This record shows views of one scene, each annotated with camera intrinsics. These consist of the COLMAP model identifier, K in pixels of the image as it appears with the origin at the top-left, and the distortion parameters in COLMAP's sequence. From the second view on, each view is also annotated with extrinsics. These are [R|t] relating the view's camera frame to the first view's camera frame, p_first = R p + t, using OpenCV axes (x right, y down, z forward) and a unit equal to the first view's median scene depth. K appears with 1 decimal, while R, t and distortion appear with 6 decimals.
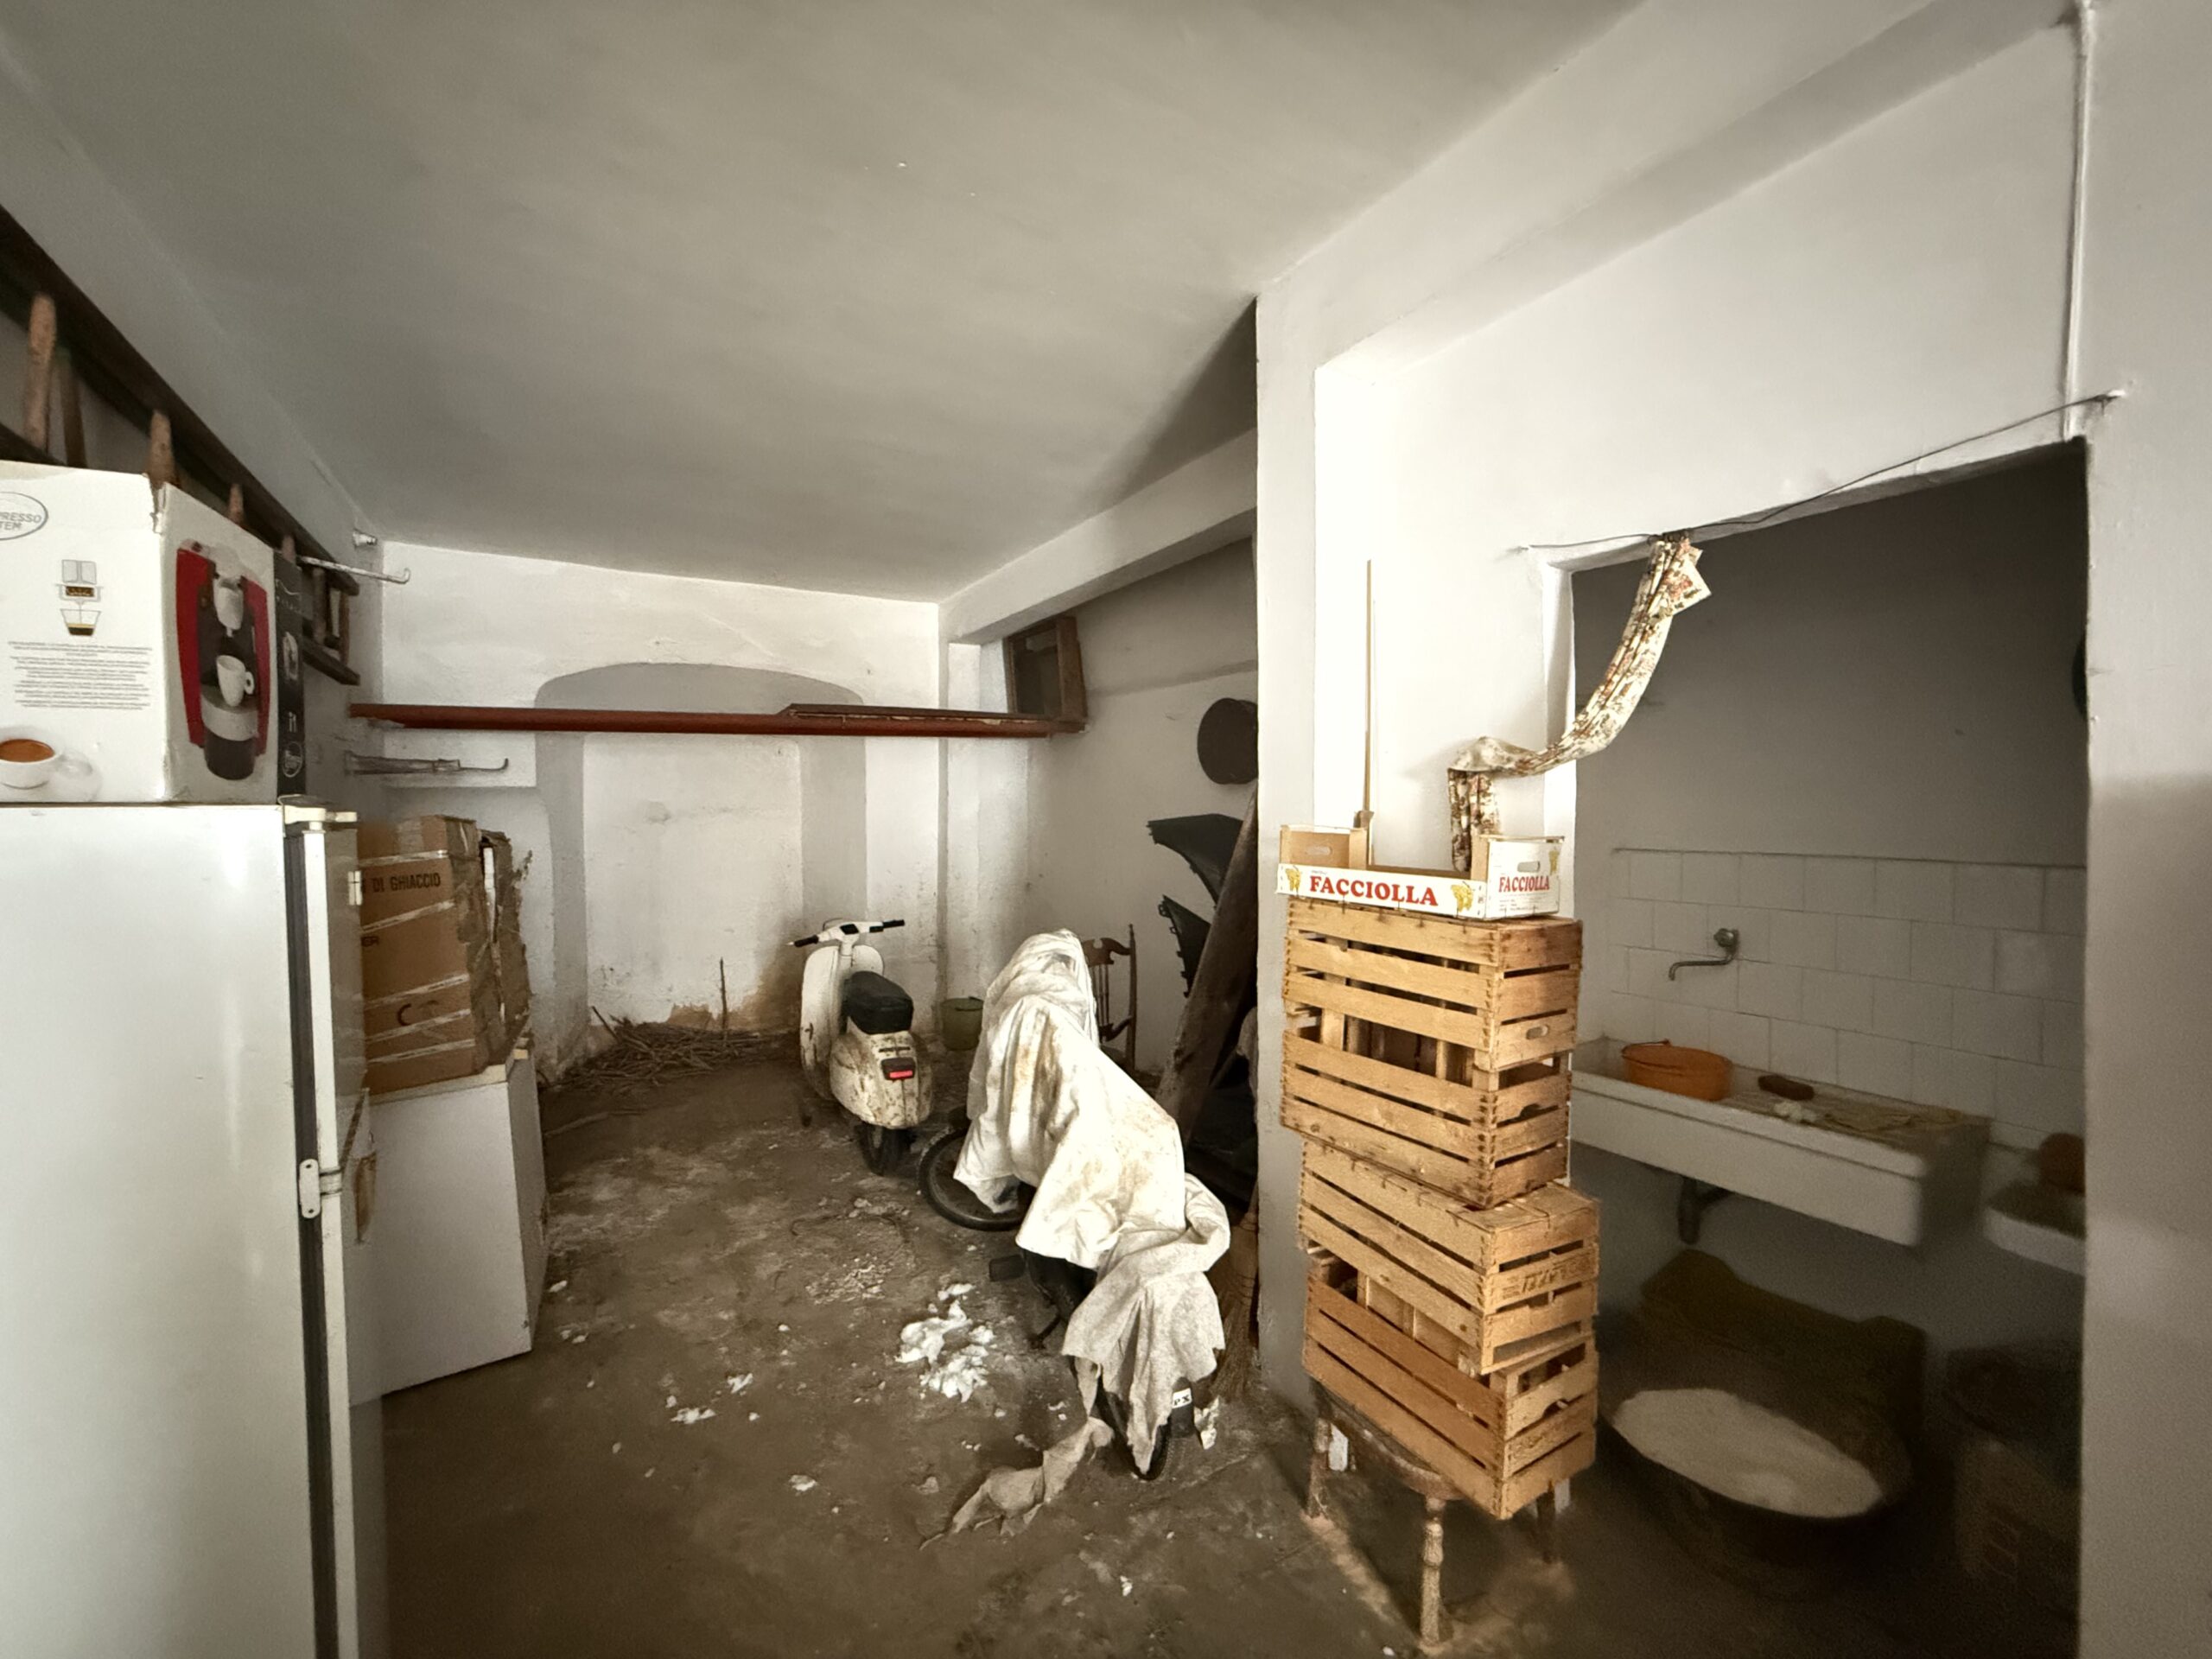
lens RADIAL K [[894.6, 0, 1102.9], [0, 894.6, 833.1], [0, 0, 1]] dist [0.001291, 0.000129]
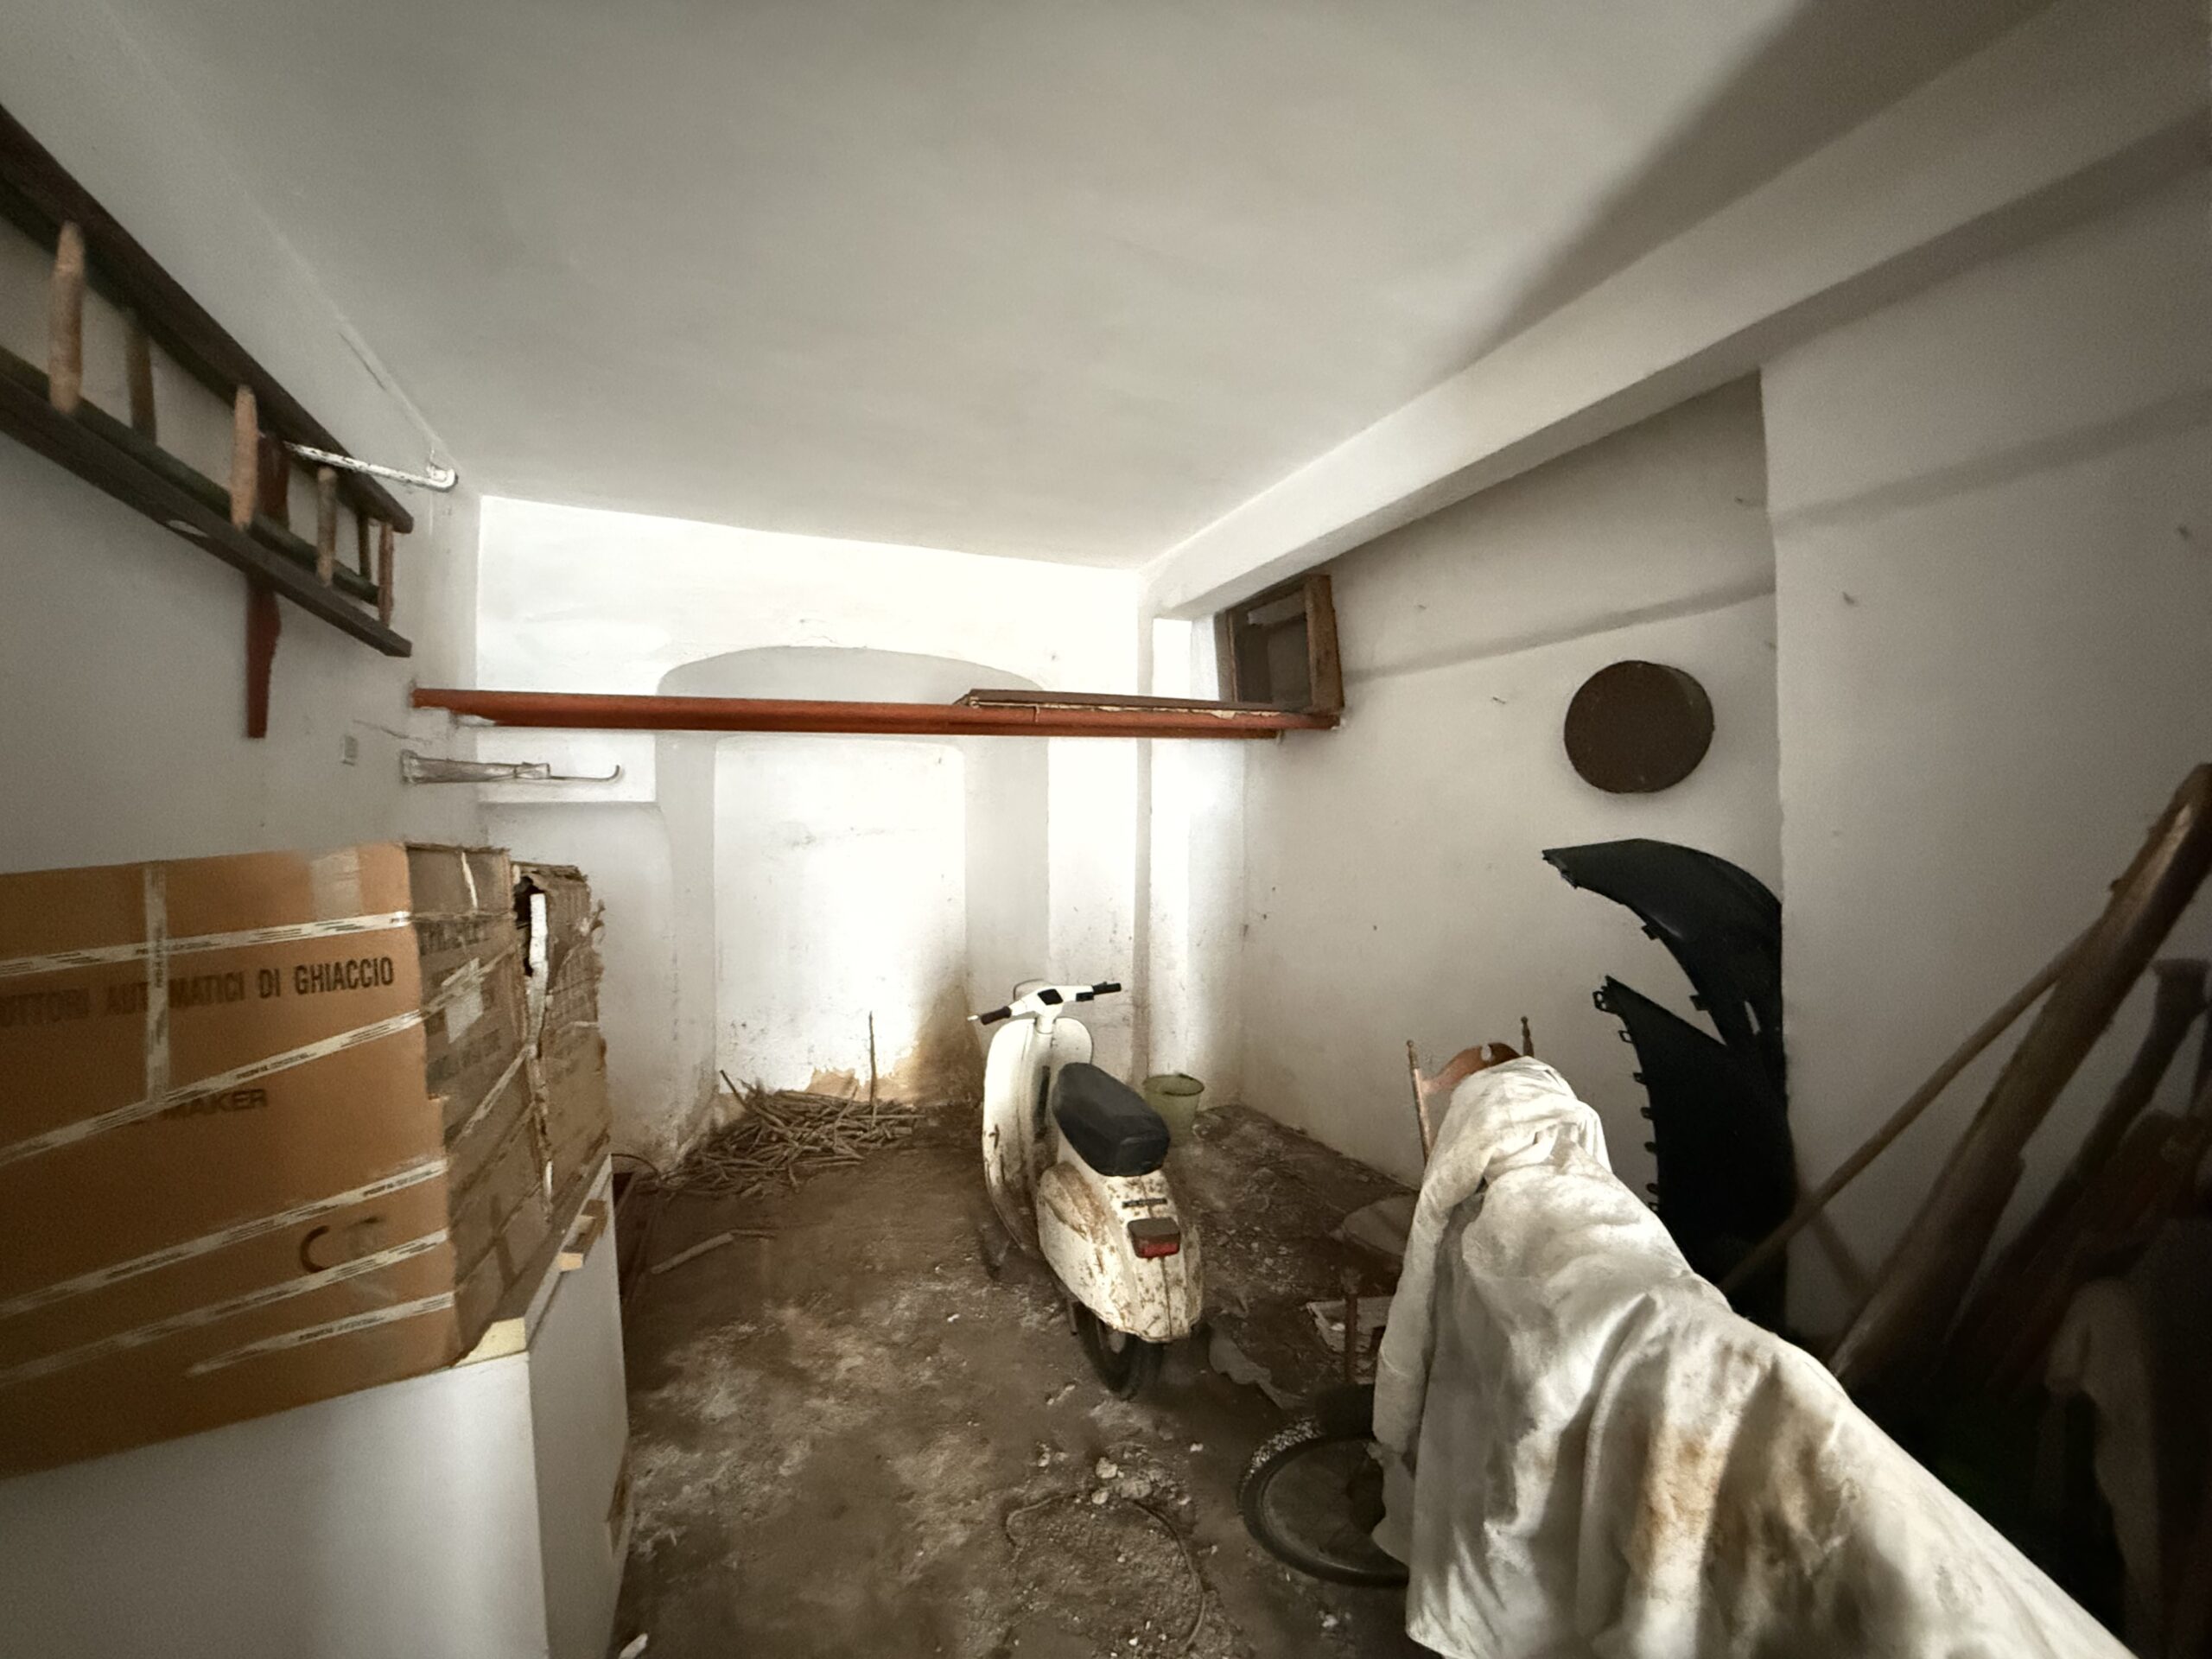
lens RADIAL K [[894.6, 0, 1100.9], [0, 894.6, 831.5], [0, 0, 1]] dist [0.001291, 0.000129]
pose [[0.991120, 0.000993, -0.132967, -0.192529], [-0.004396, 0.999670, -0.025302, -0.010135], [0.132898, 0.025662, 0.990797, 0.377064]]
